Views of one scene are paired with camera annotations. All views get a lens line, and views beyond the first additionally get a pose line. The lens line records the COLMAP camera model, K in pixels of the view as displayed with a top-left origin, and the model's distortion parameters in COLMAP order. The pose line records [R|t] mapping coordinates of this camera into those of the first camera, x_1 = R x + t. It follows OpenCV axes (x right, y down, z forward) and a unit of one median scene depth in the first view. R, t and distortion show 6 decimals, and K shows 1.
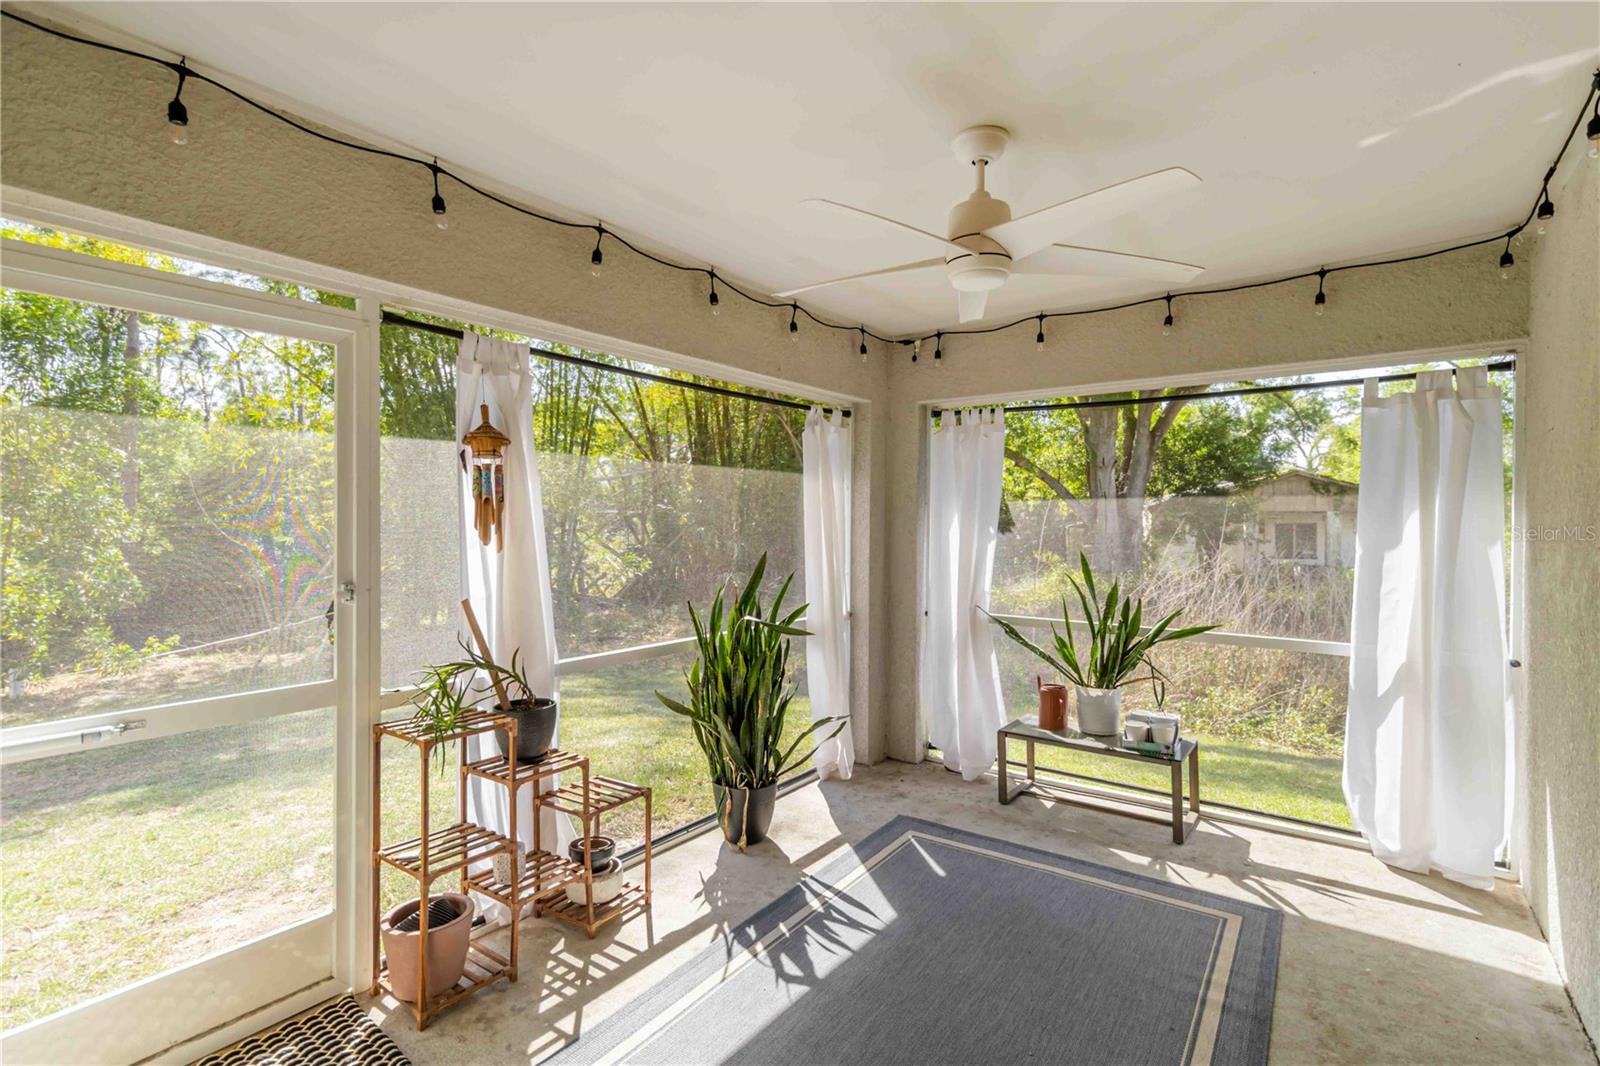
lens RADIAL K [[753.5, 0, 795.8], [0, 753.5, 524.3], [0, 0, 1]] dist [0.003253, -0.000947]
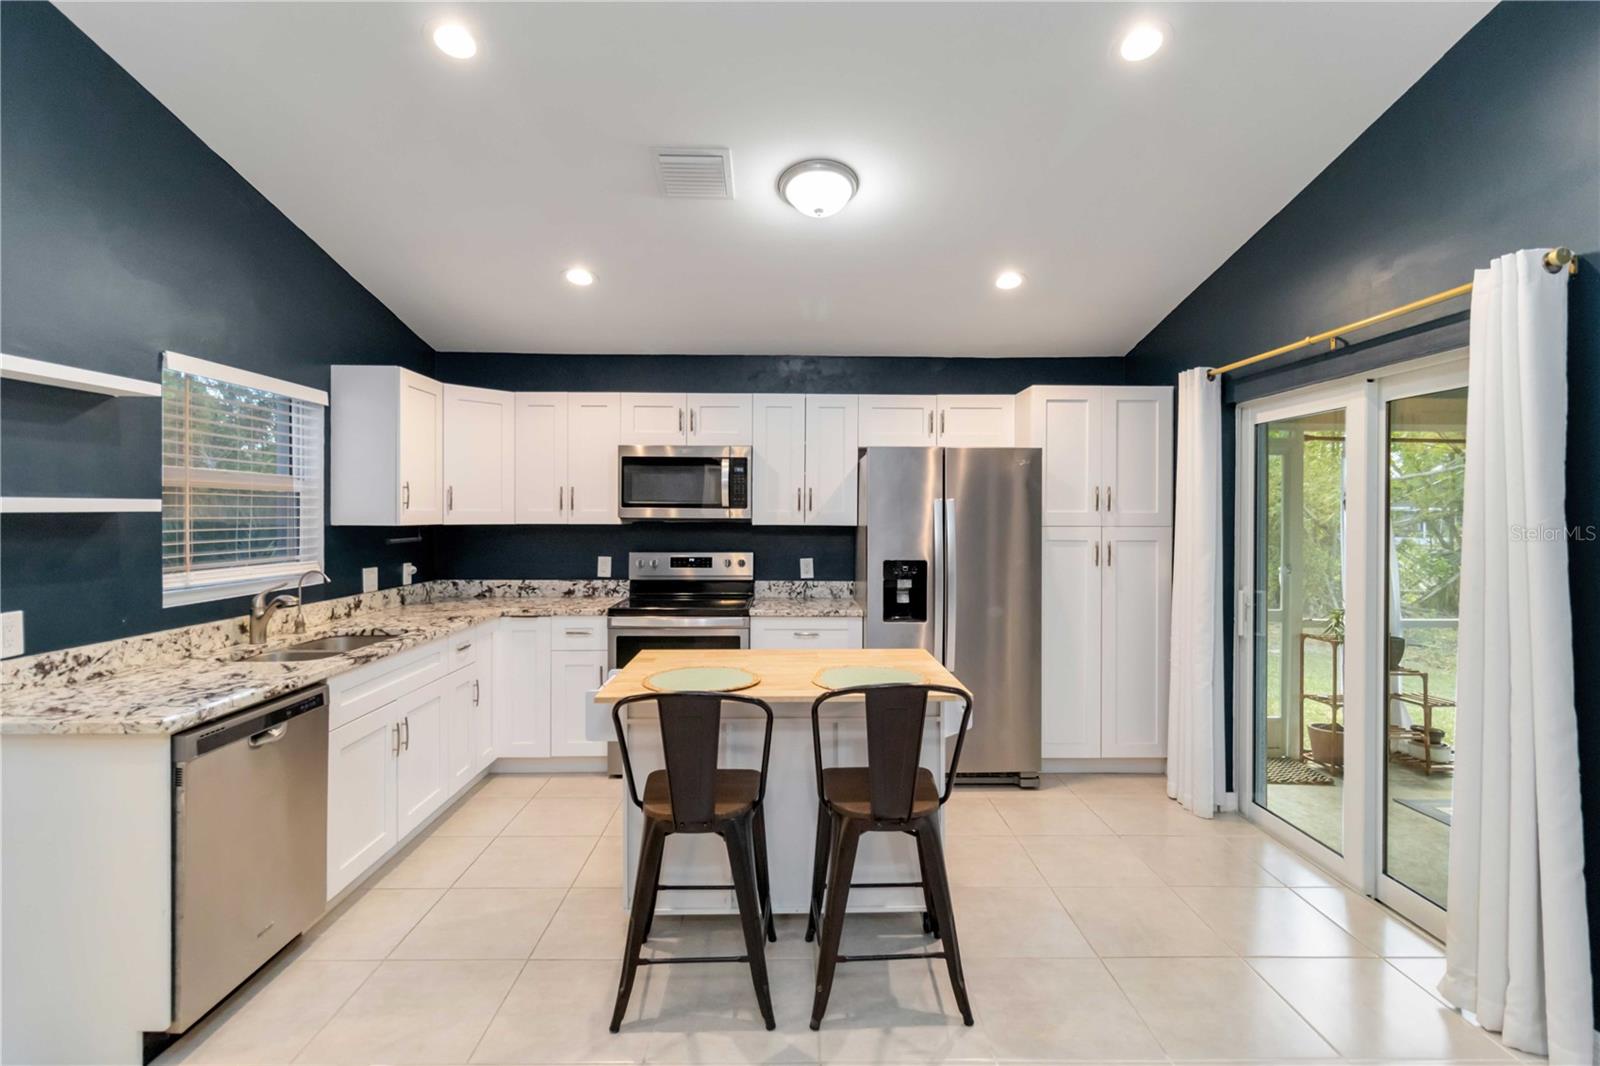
lens RADIAL K [[753.5, 0, 800.9], [0, 753.5, 517.8], [0, 0, 1]] dist [0.003253, -0.000947]
pose [[0.610543, 0.007302, -0.791949, 0.207323], [-0.006143, 0.999971, 0.004484, -0.046570], [0.791959, 0.002127, 0.610571, -1.141686]]
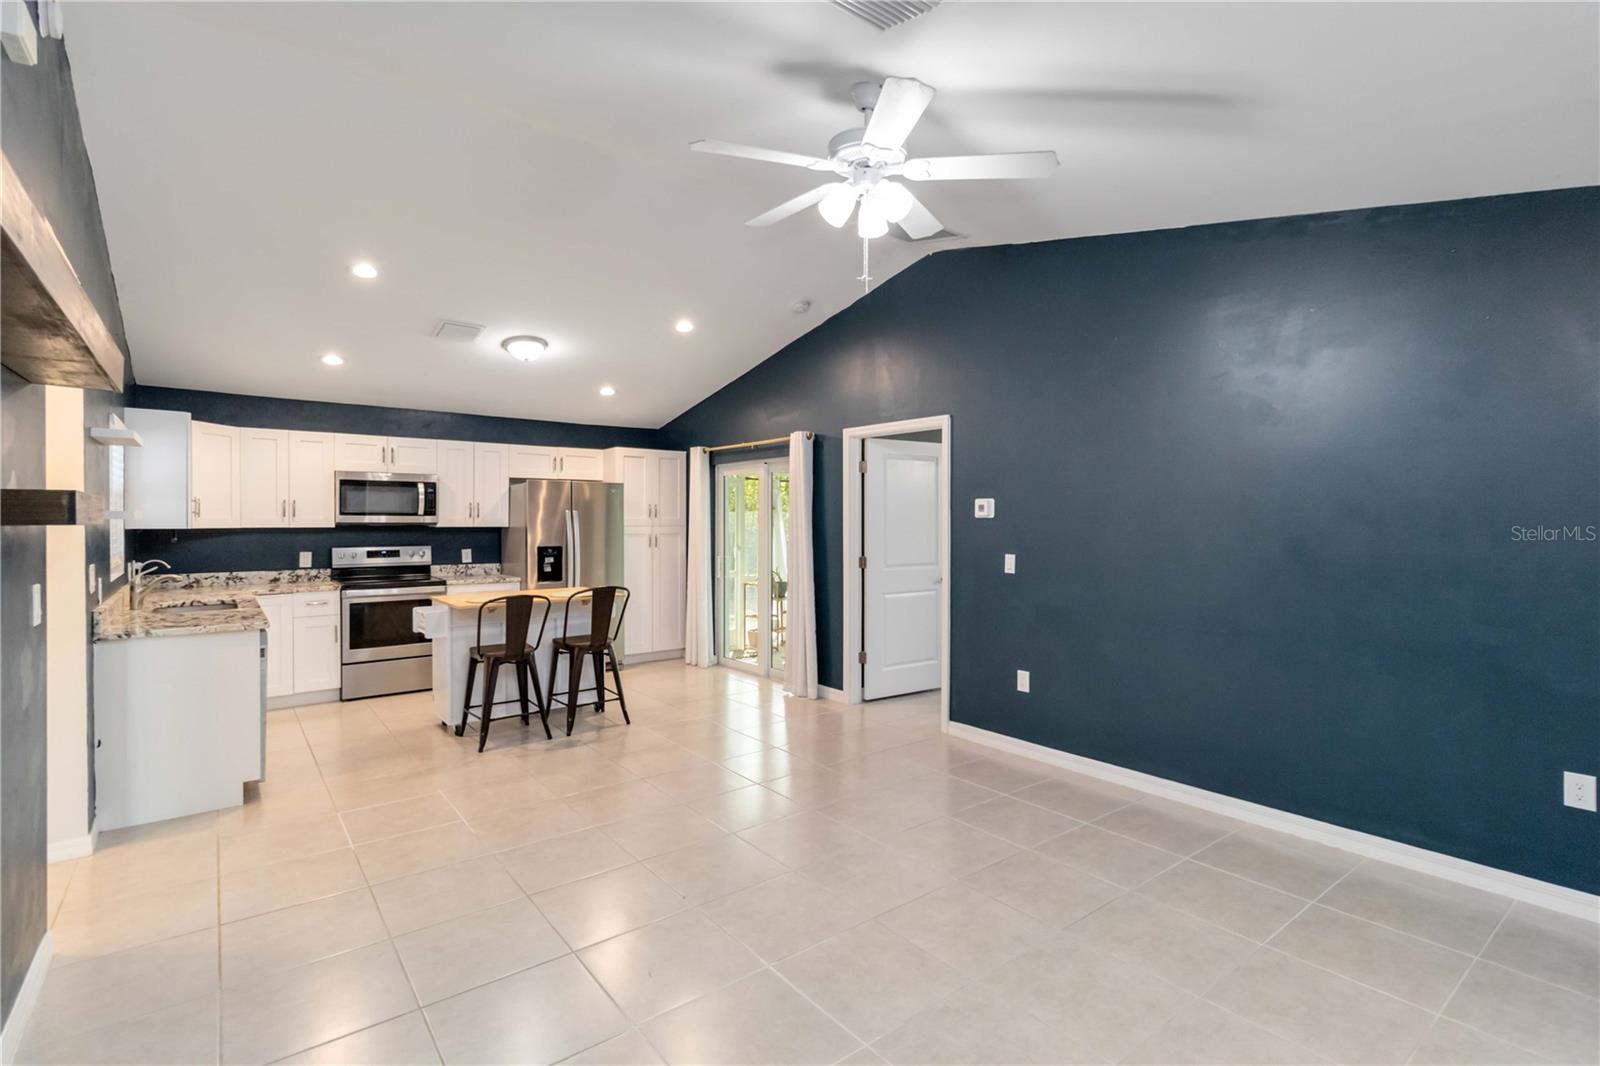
lens RADIAL K [[753.5, 0, 801.9], [0, 753.5, 525.1], [0, 0, 1]] dist [0.003253, -0.000947]
pose [[0.966011, 0.001985, -0.258494, 0.617511], [-0.001261, 0.999995, 0.002965, -0.038416], [0.258499, -0.002539, 0.966008, -2.248099]]
